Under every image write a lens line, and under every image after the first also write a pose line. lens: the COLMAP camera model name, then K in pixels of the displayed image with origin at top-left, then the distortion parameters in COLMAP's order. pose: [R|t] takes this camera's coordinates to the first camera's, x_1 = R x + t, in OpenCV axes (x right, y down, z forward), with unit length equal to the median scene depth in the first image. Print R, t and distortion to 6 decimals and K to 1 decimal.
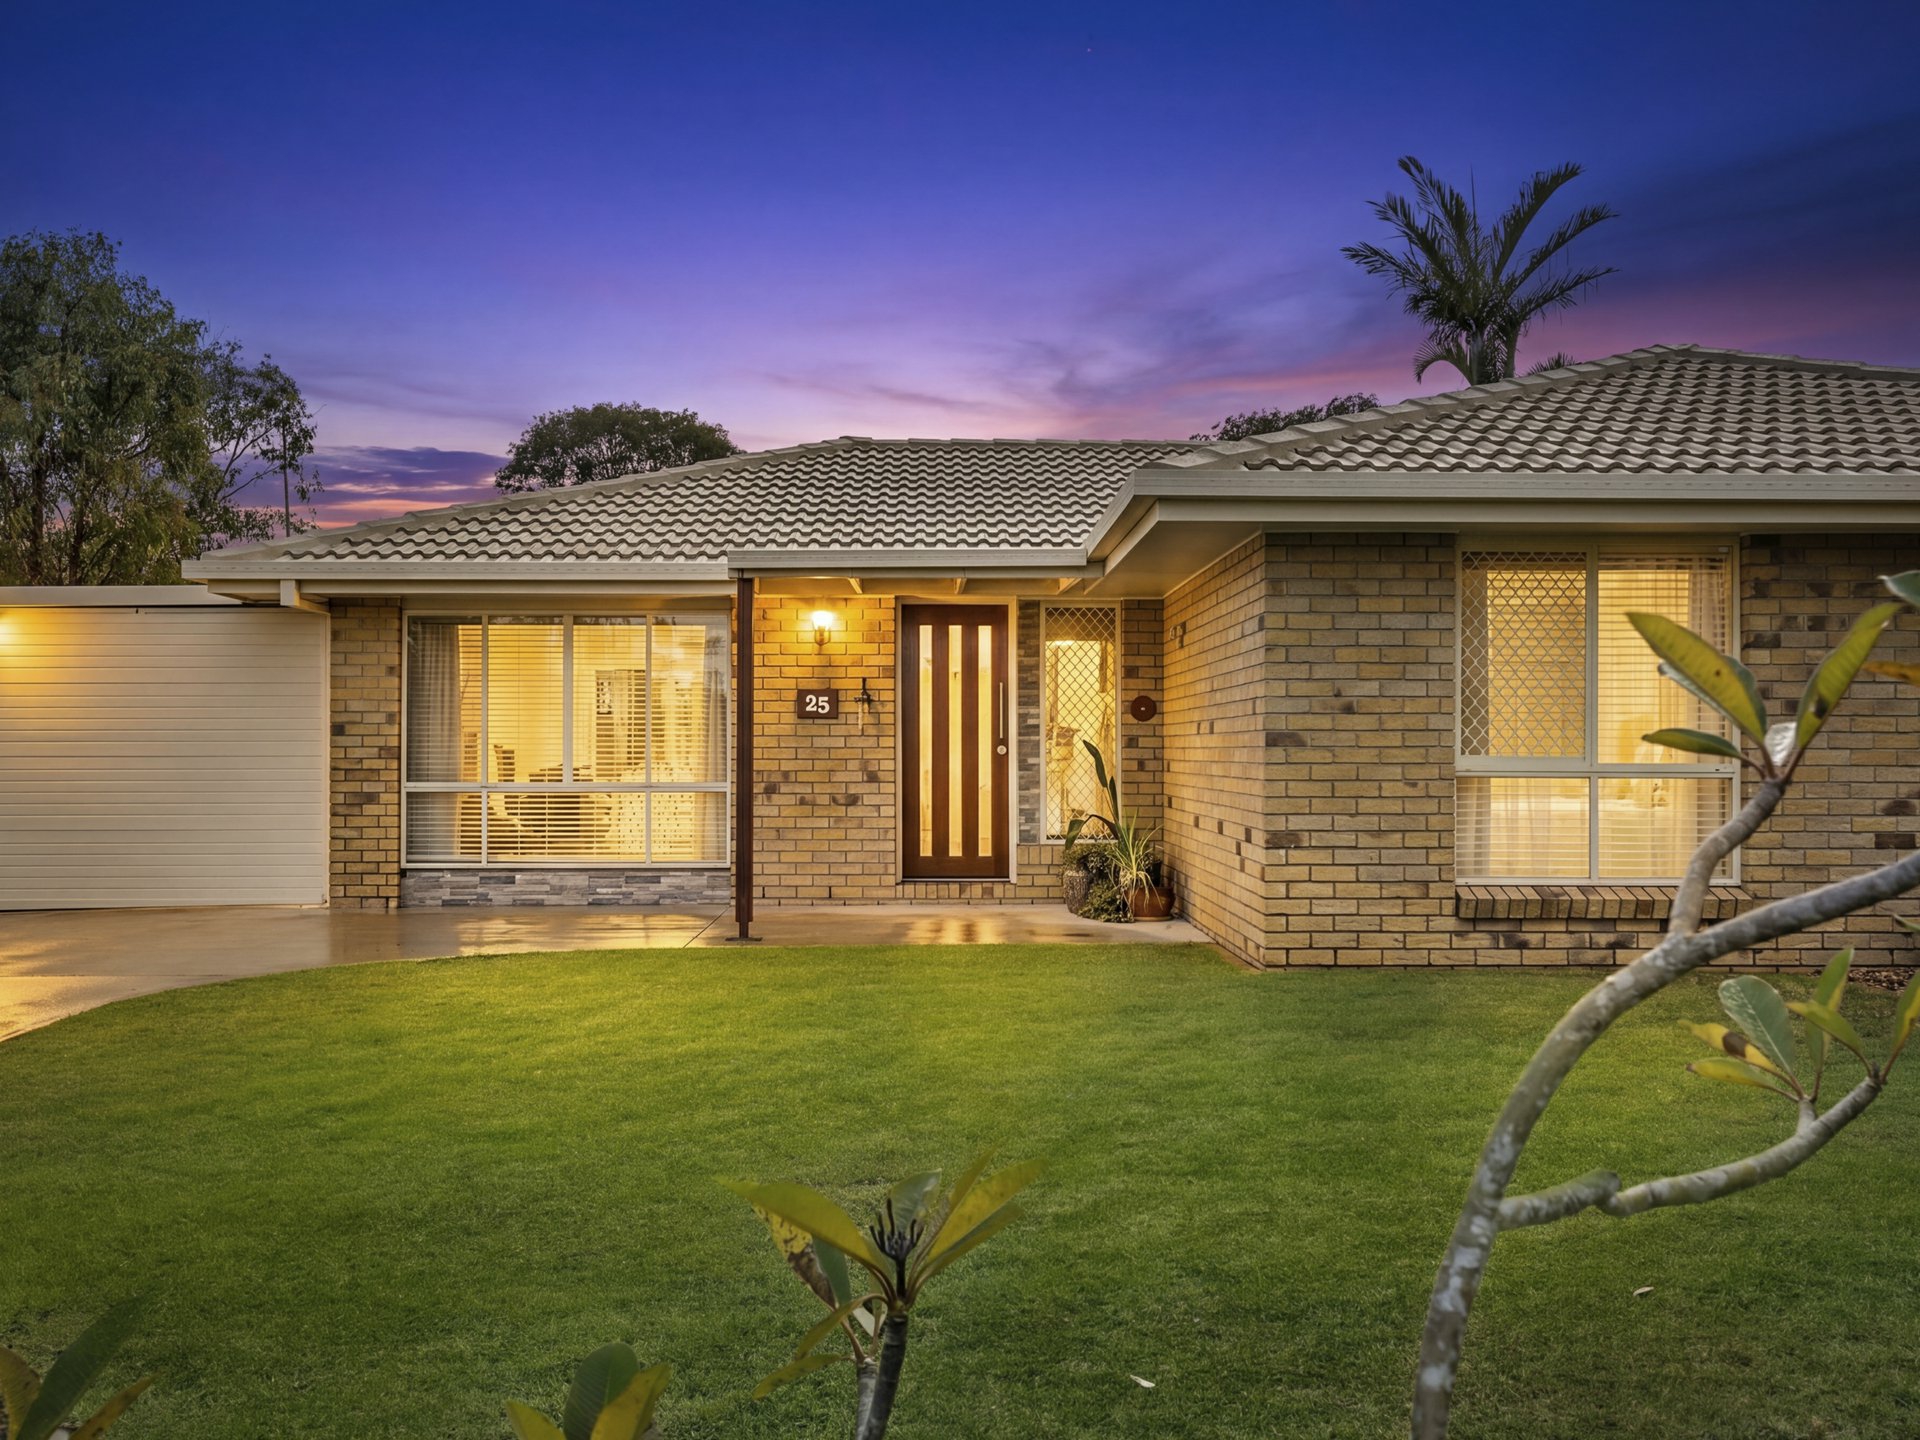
lens RADIAL K [[1785.9, 0, 990.5], [0, 1785.9, 723.1], [0, 0, 1]] dist [-0.121316, 0.439766]
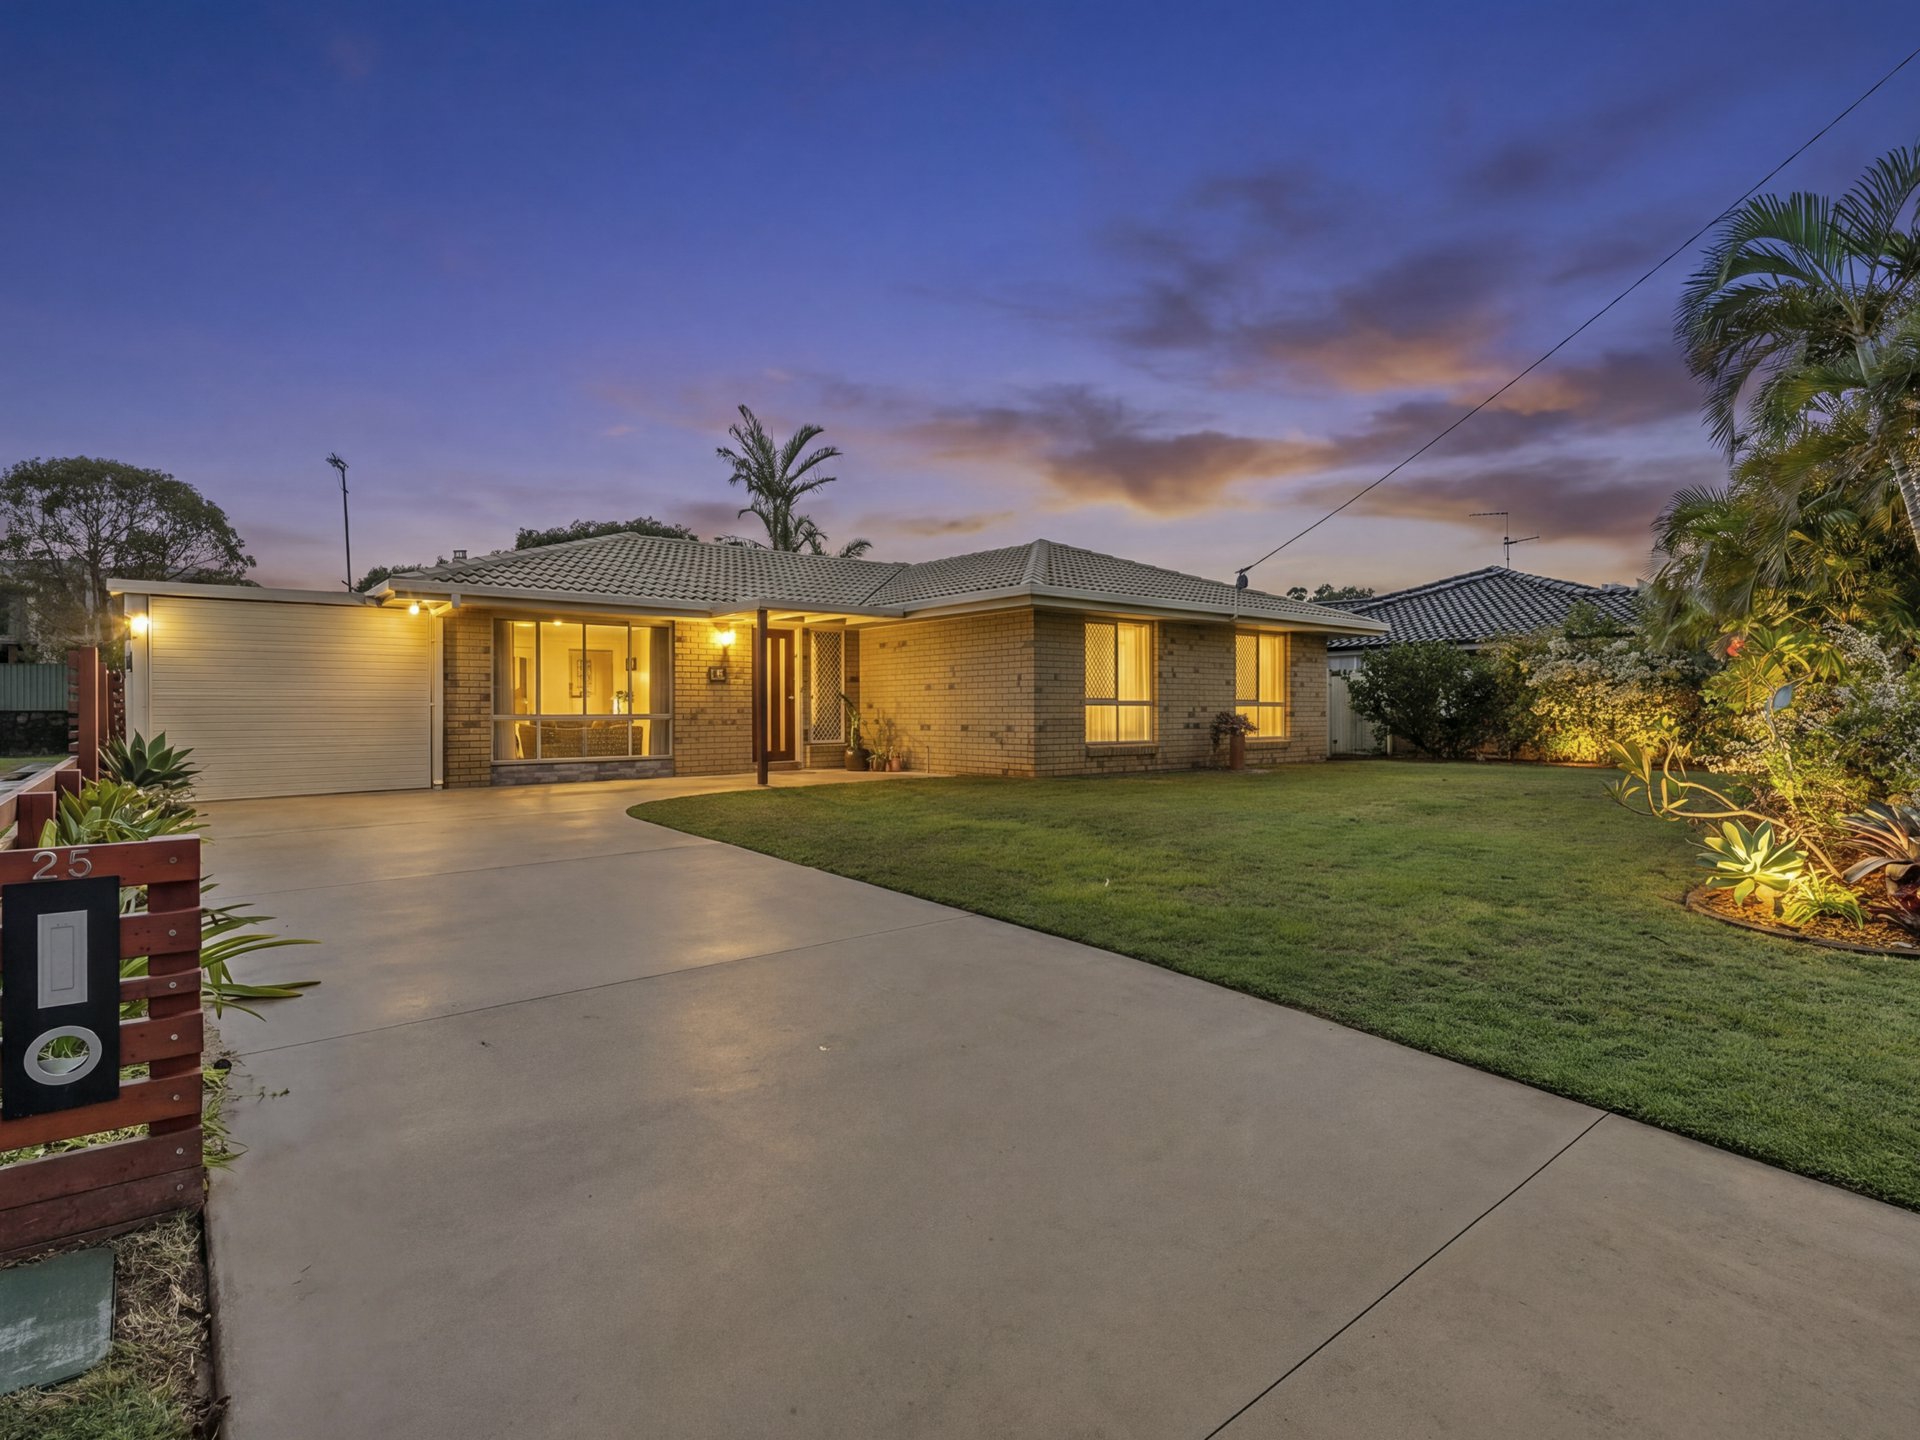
lens RADIAL K [[999.4, 0, 960.0], [0, 999.4, 720.0], [0, 0, 1]] dist [-0.002179, -0.000175]
pose [[0.777249, -0.007557, 0.629148, -0.587685], [-0.003665, 0.999857, 0.016538, 0.020677], [-0.629182, -0.015160, 0.777110, -0.042519]]
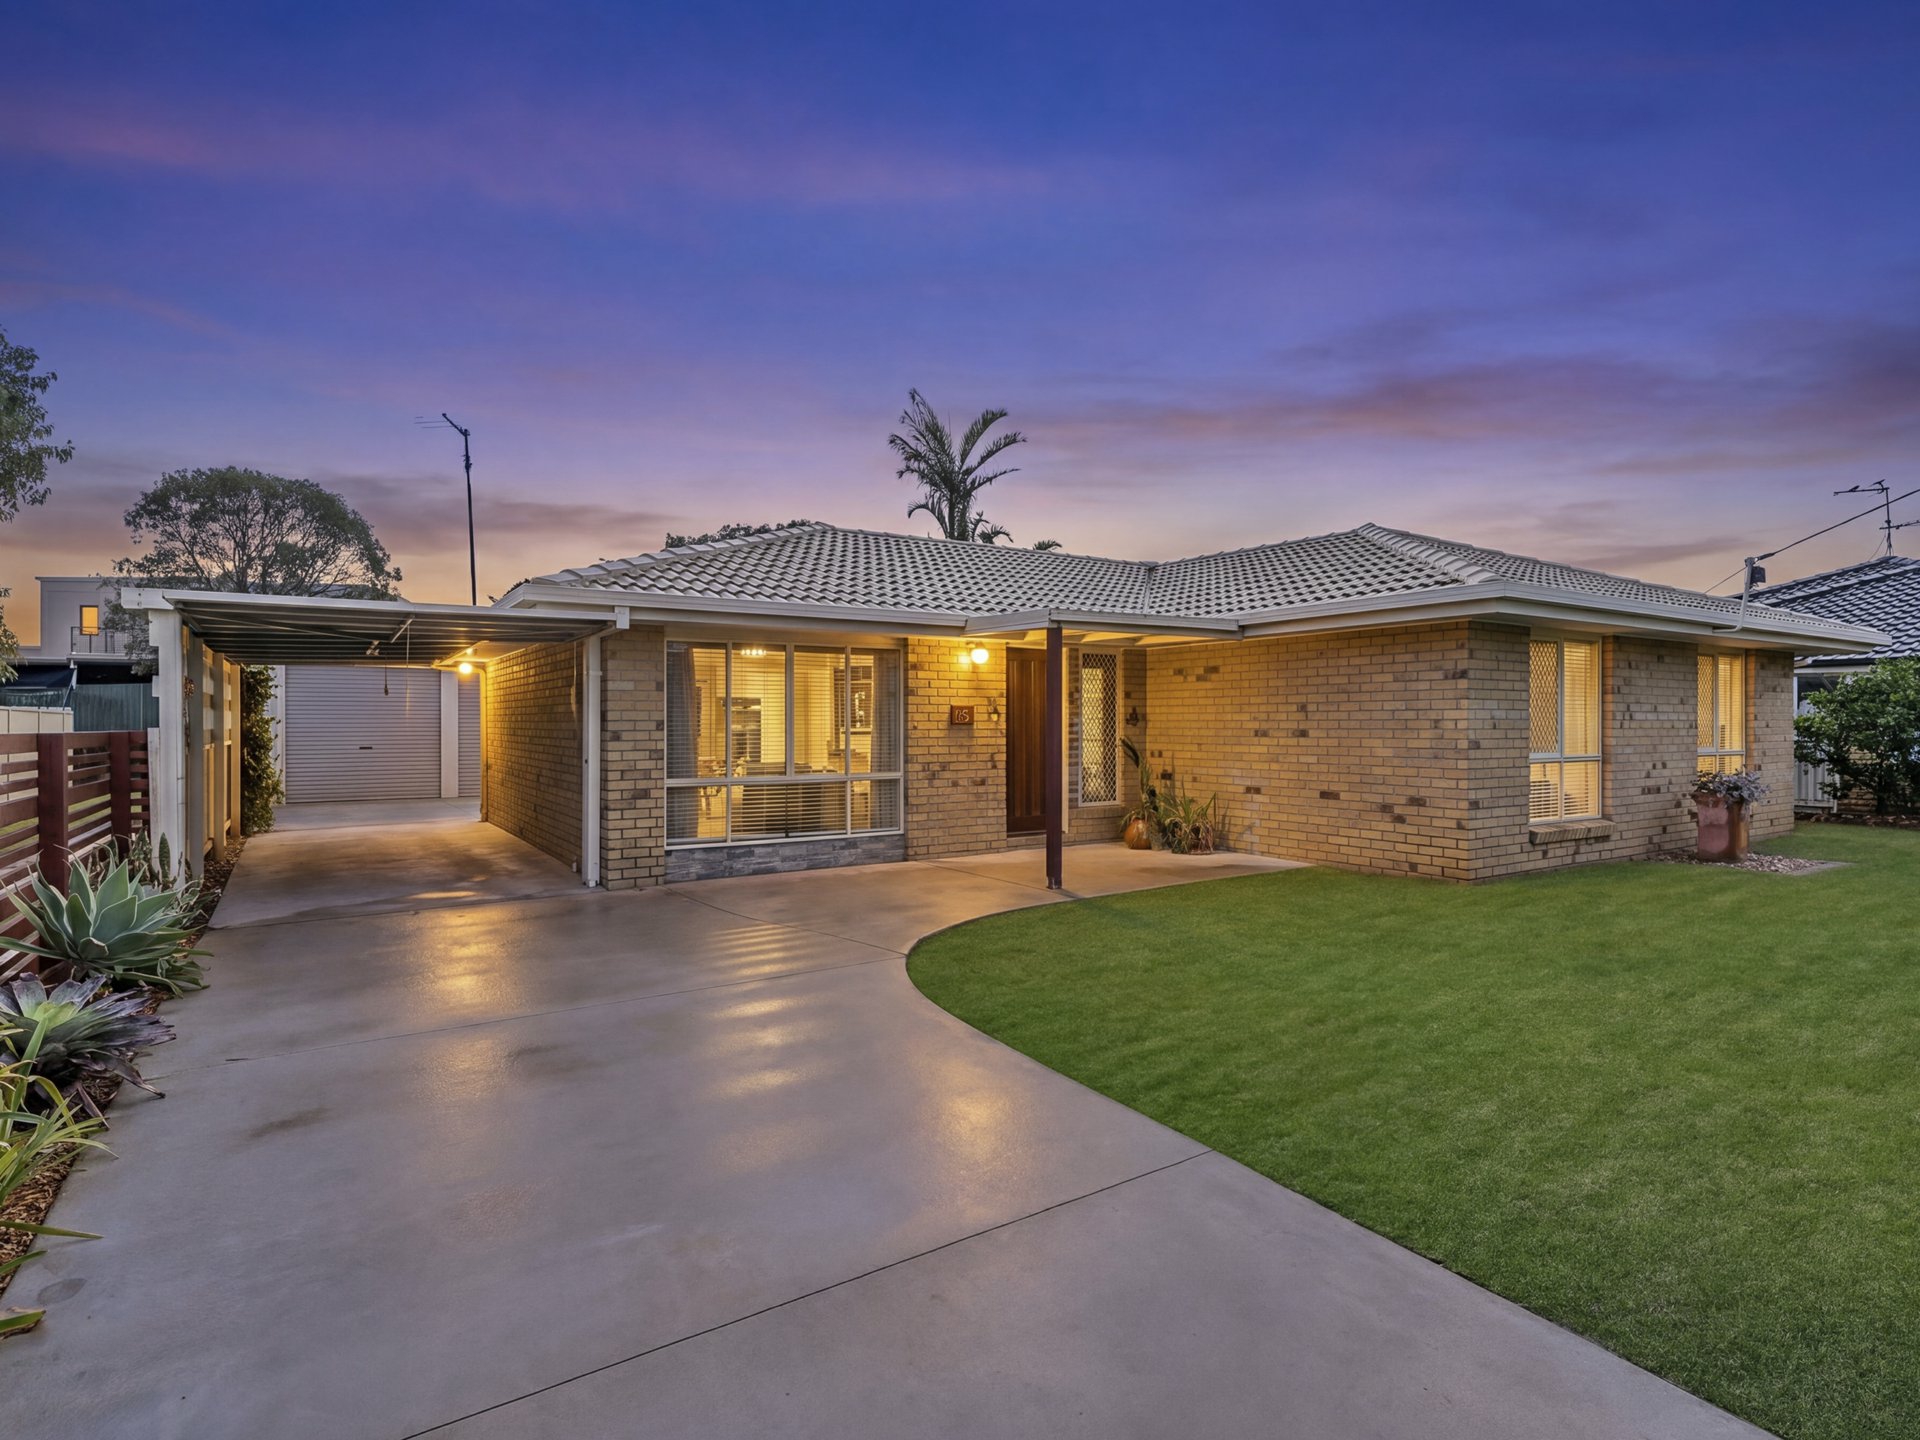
lens RADIAL K [[1009.3, 0, 970.8], [0, 1009.3, 724.8], [0, 0, 1]] dist [-0.001141, -0.000430]
pose [[0.841650, -0.002870, 0.540015, -0.524827], [-0.004623, 0.999911, 0.012520, -0.012803], [-0.540003, -0.013034, 0.841562, 0.314402]]
